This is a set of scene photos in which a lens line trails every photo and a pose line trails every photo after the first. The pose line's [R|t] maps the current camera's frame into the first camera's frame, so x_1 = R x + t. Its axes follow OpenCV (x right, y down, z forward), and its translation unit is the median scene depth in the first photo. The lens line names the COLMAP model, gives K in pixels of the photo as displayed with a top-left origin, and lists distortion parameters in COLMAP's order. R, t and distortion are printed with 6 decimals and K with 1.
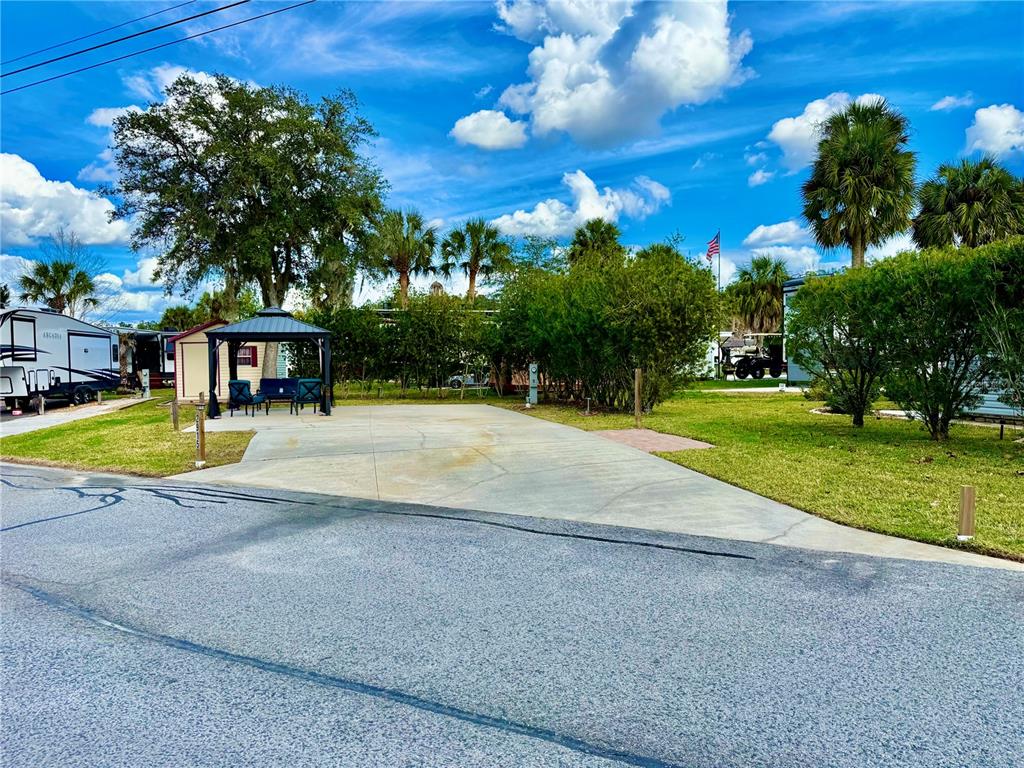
lens RADIAL K [[722.0, 0, 513.1], [0, 722.0, 397.4], [0, 0, 1]] dist [0.079759, -0.132110]
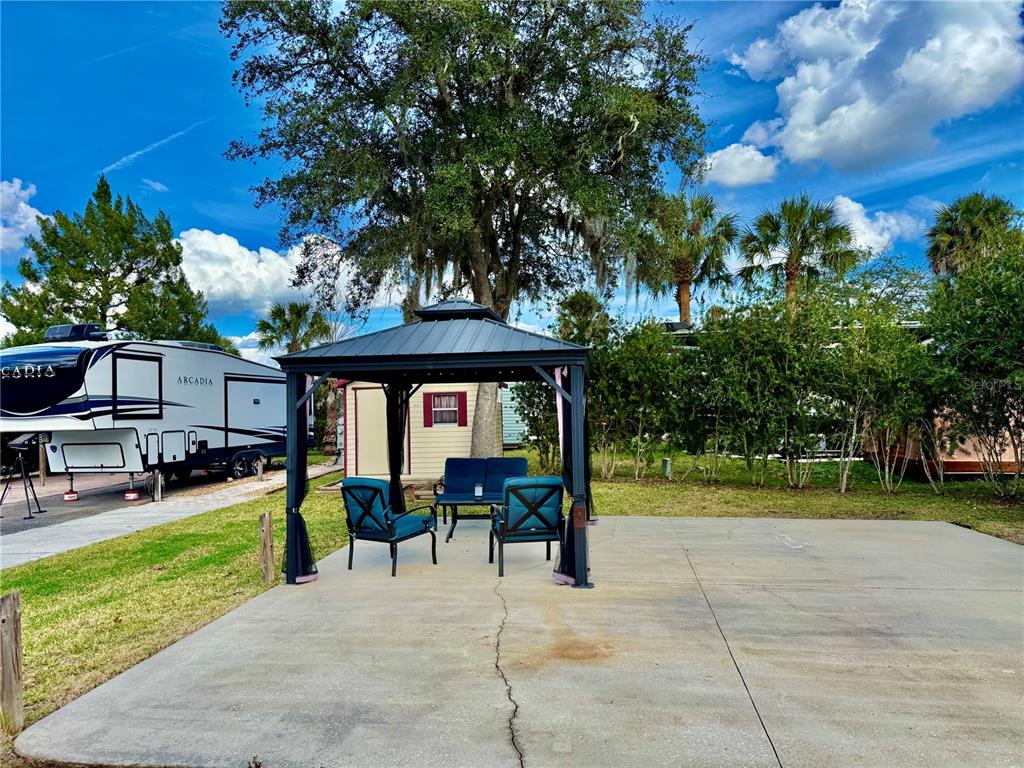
lens RADIAL K [[723.9, 0, 513.1], [0, 723.9, 397.9], [0, 0, 1]] dist [0.056143, -0.068721]
pose [[0.942154, -0.012081, -0.334963, -0.107469], [-0.007926, 0.998268, -0.058297, -0.028734], [0.335087, 0.057580, 0.940426, 0.419839]]
